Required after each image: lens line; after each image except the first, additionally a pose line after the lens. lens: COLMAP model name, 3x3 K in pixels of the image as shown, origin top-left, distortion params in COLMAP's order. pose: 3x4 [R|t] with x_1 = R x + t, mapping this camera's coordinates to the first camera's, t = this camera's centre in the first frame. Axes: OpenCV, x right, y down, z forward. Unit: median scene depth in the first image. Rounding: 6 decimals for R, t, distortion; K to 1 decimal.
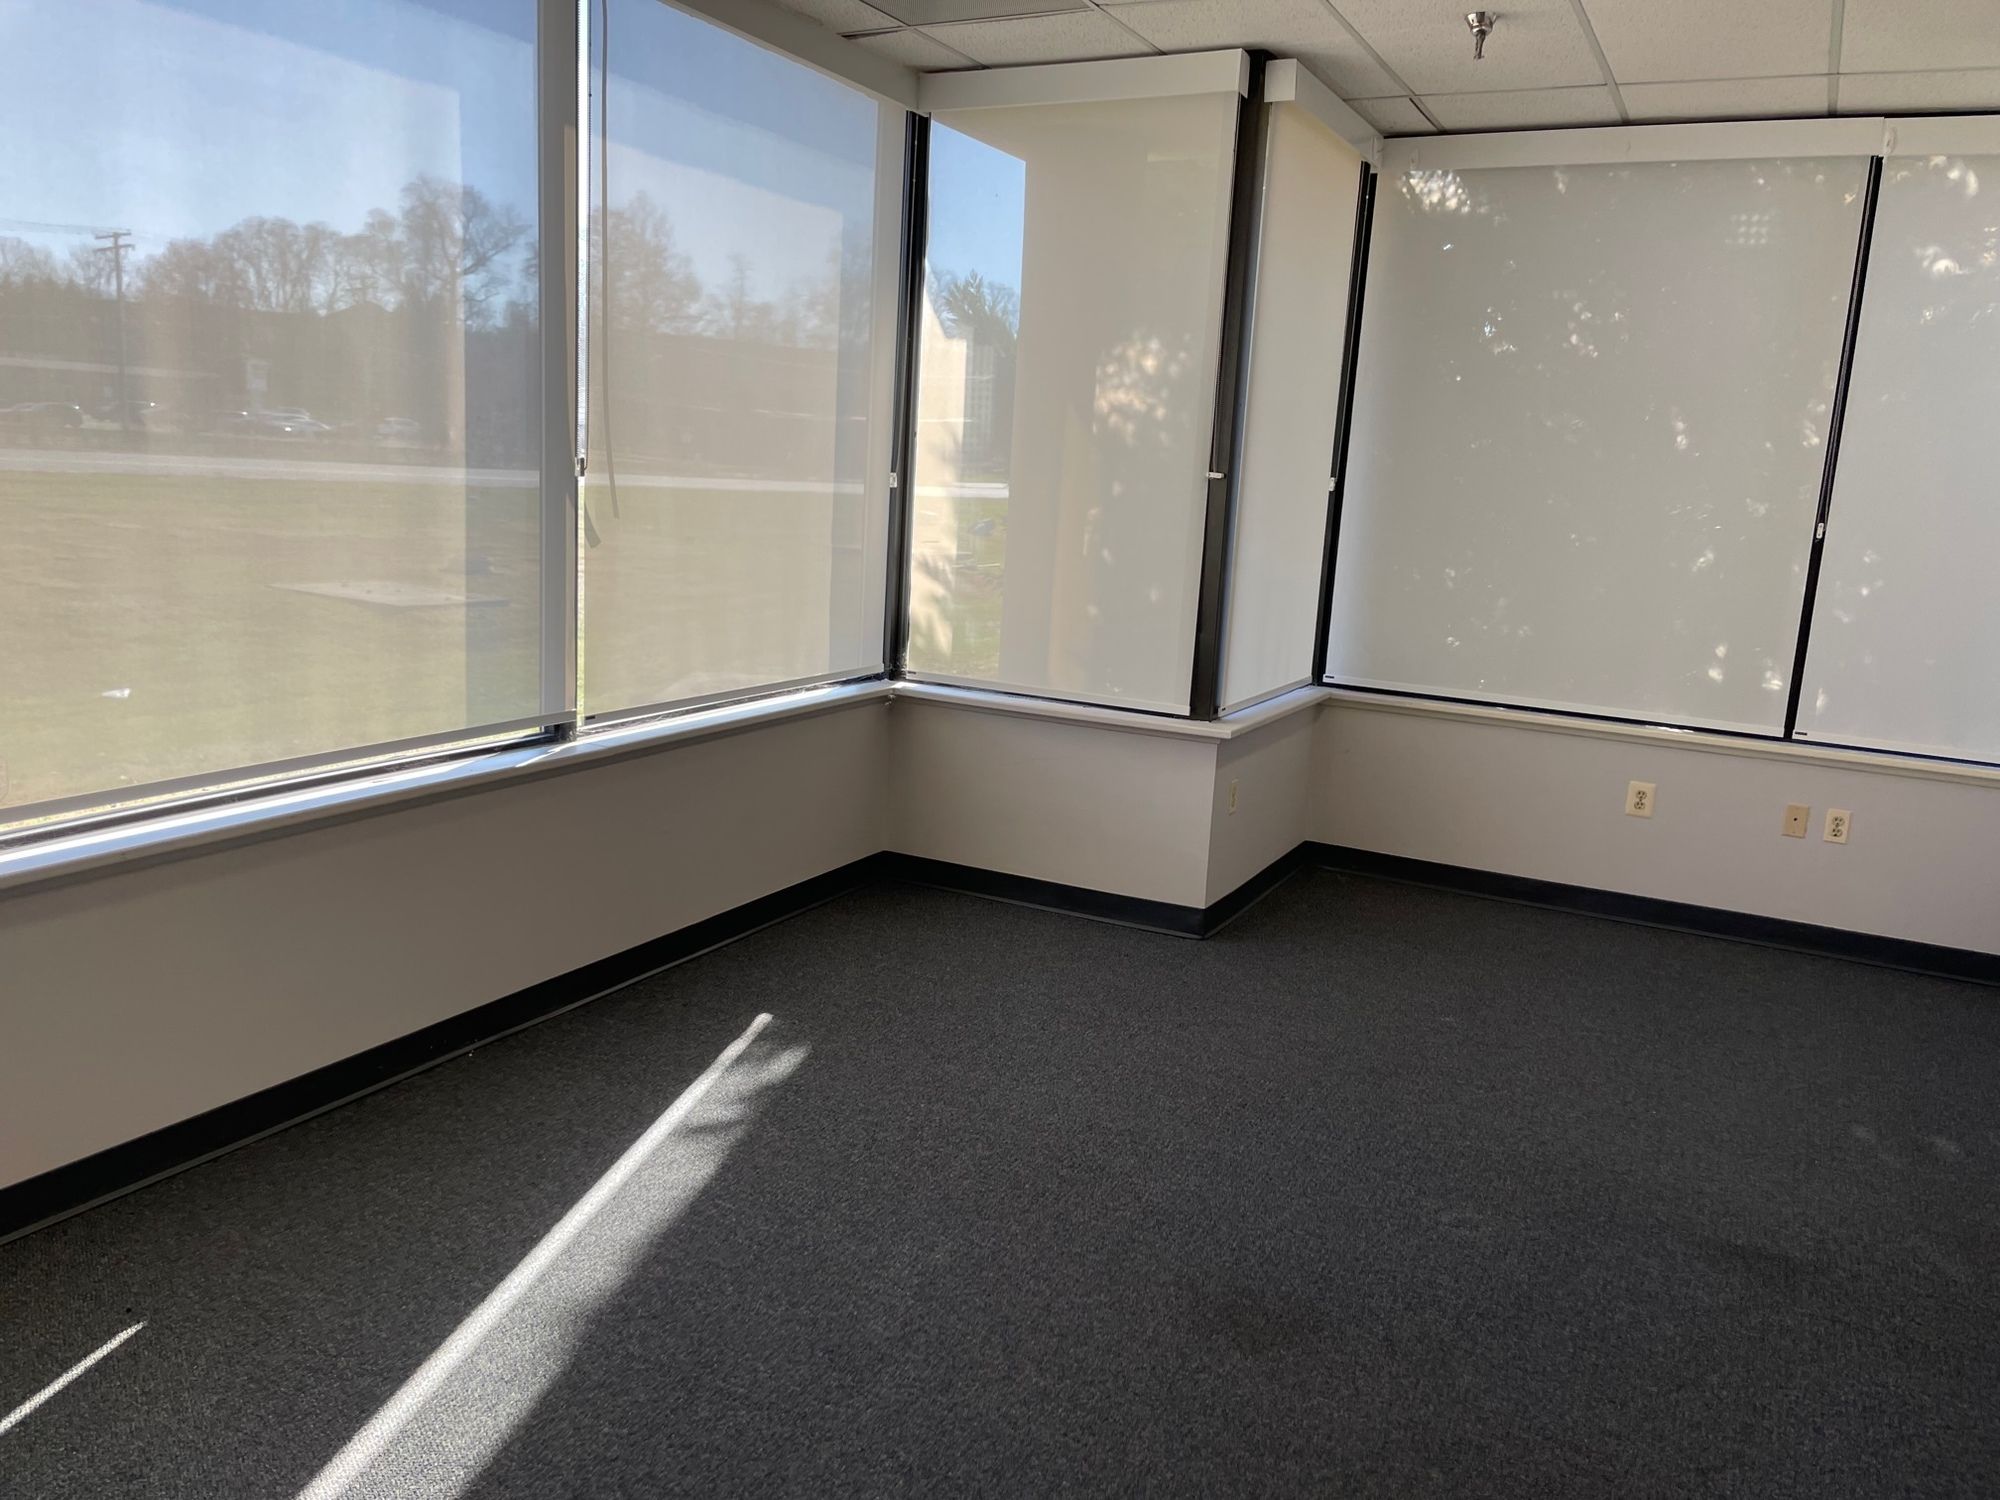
lens RADIAL K [[1514.2, 0, 1003.7], [0, 1514.2, 731.9], [0, 0, 1]] dist [0.099199, -0.133897]
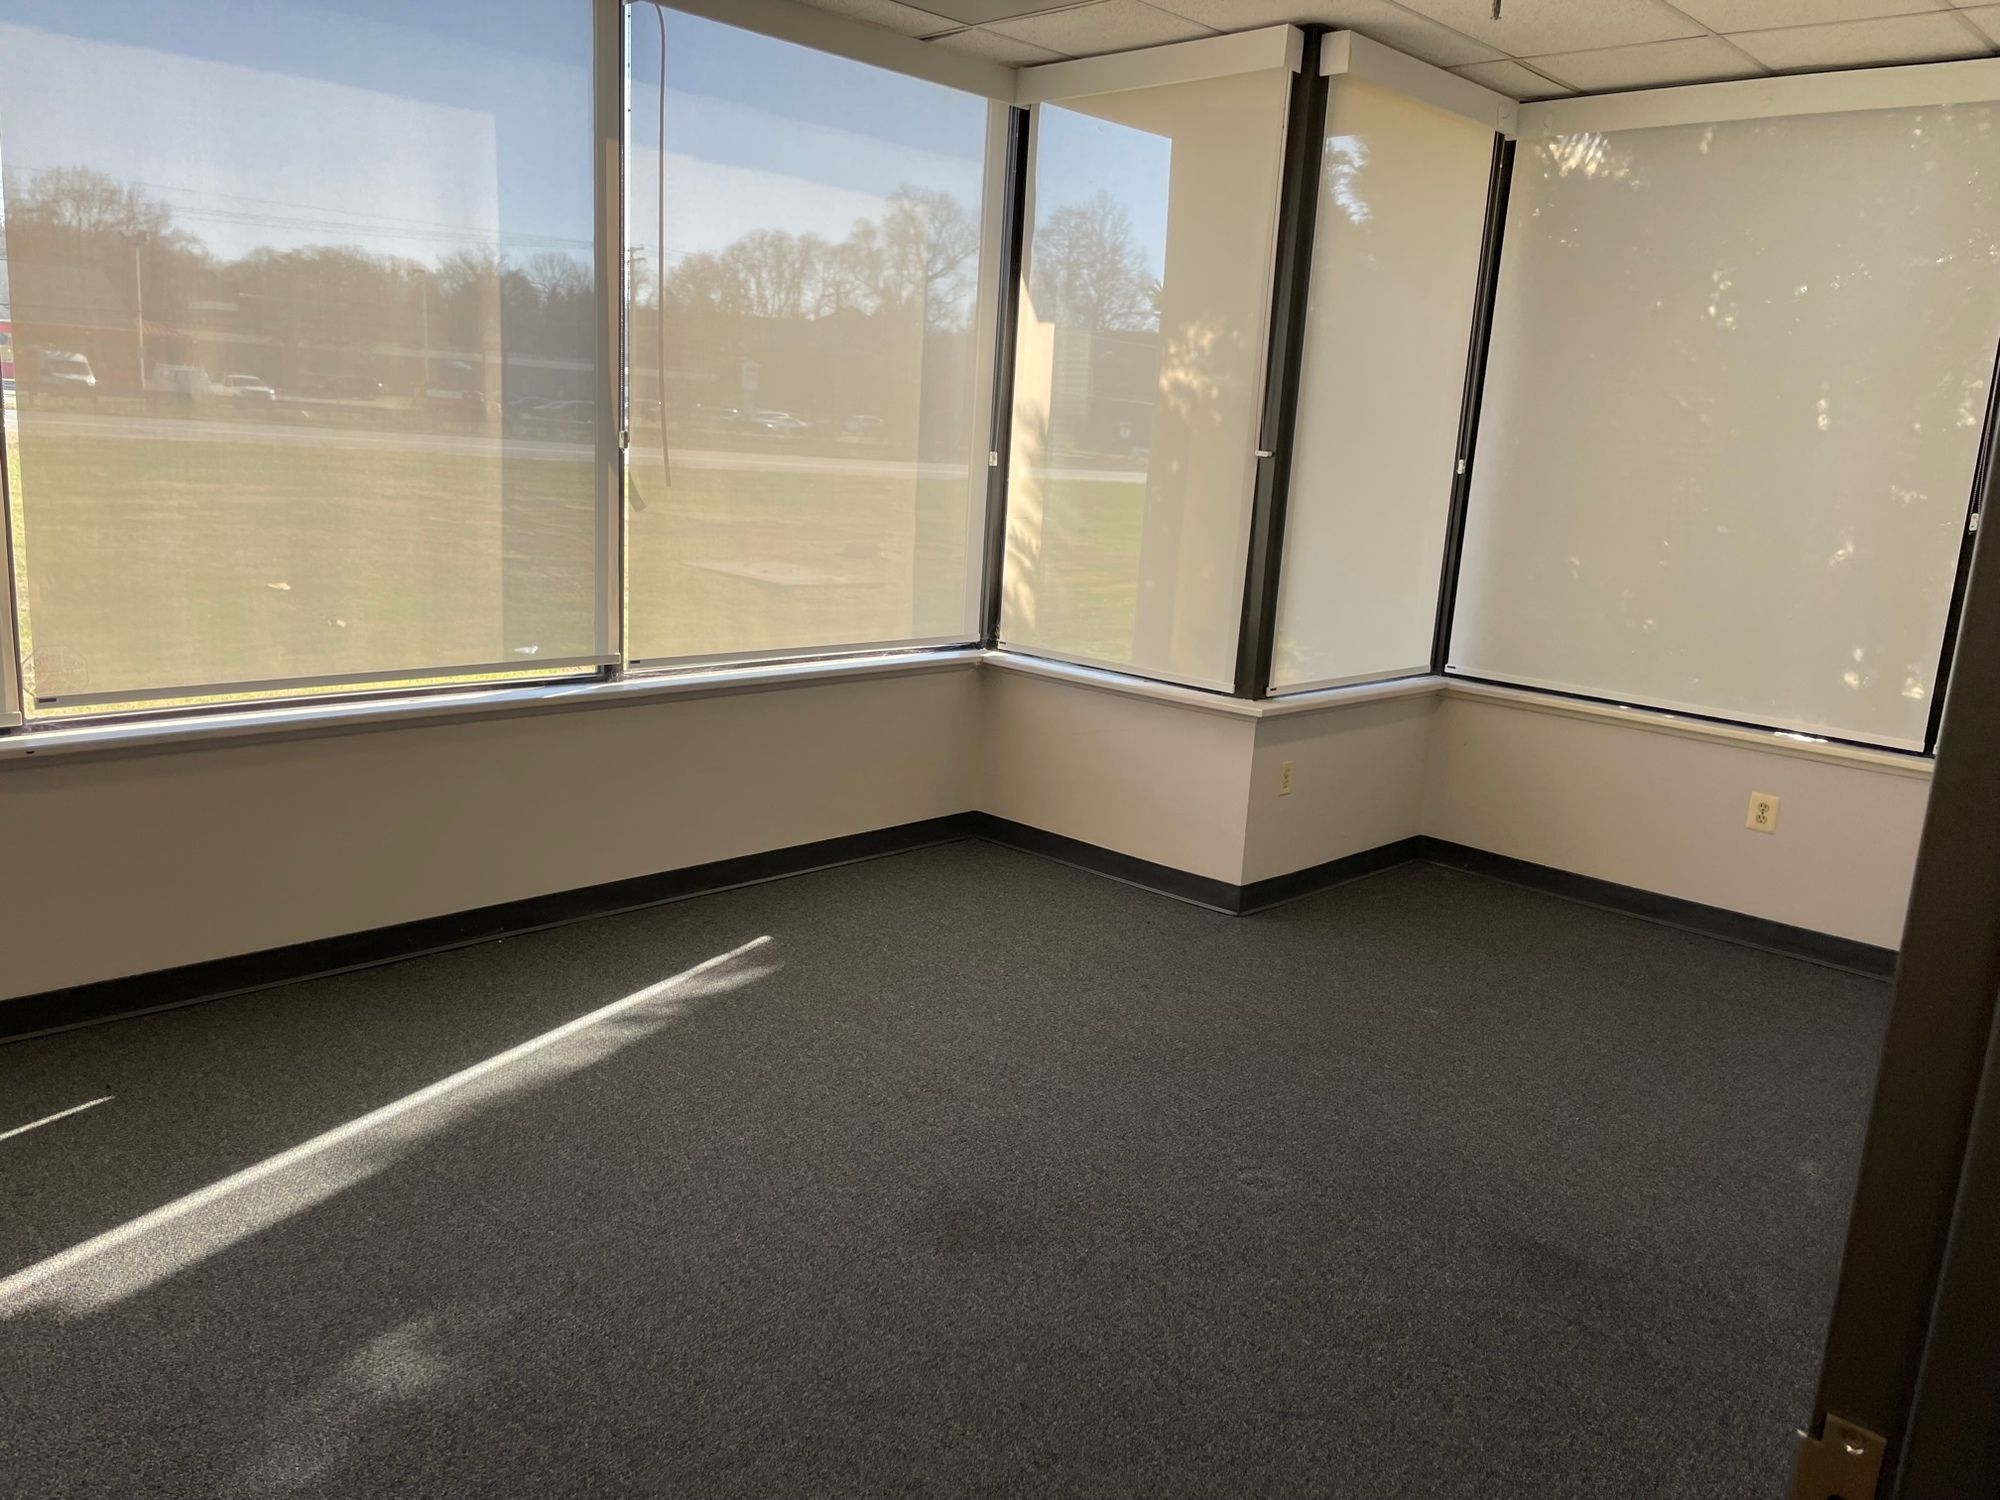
lens RADIAL K [[1518.8, 0, 1000.0], [0, 1518.8, 750.0], [0, 0, 1]] dist [0.099101, -0.130498]
pose [[0.958742, 0.060112, -0.277850, 0.234796], [-0.056156, 0.998176, 0.022181, 0.011988], [0.278676, -0.005662, 0.960368, -0.014666]]
